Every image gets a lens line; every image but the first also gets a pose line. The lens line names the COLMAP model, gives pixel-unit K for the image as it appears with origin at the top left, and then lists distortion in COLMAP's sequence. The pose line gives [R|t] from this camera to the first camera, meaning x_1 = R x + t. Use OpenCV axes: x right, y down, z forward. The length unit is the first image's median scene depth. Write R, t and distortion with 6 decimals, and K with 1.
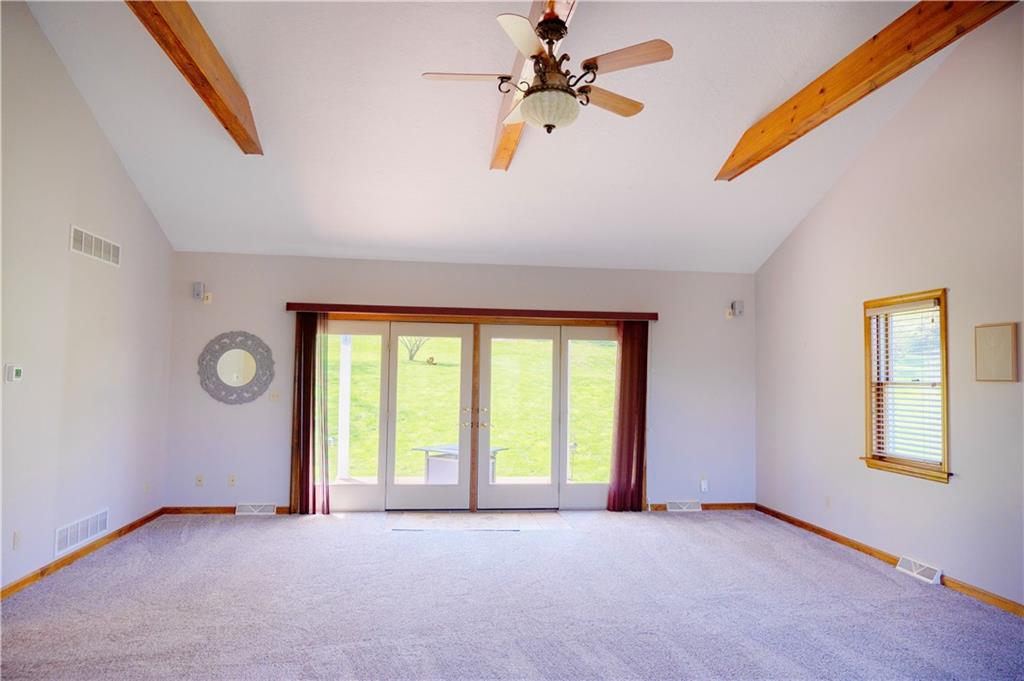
lens RADIAL K [[675.4, 0, 509.9], [0, 675.4, 342.8], [0, 0, 1]] dist [0.001699, 0.000453]
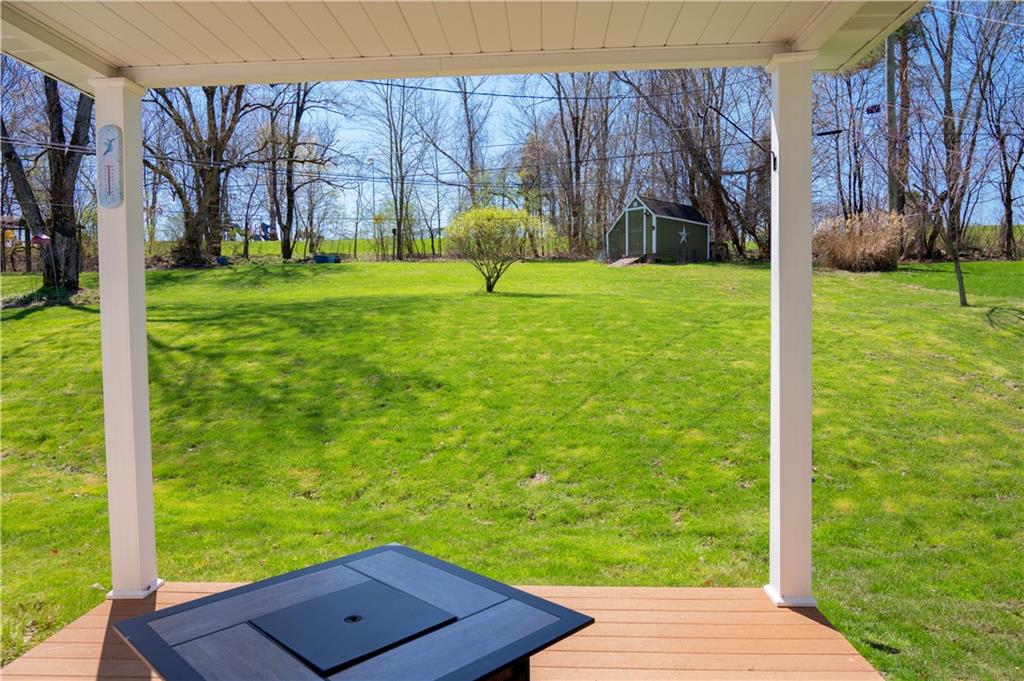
lens RADIAL K [[675.4, 0, 511.4], [0, 675.4, 340.6], [0, 0, 1]] dist [0.001699, 0.000453]
pose [[0.983141, -0.021924, -0.181532, 0.007603], [0.036927, 0.996136, 0.079683, 0.034844], [0.179083, -0.085043, 0.980151, 0.493587]]
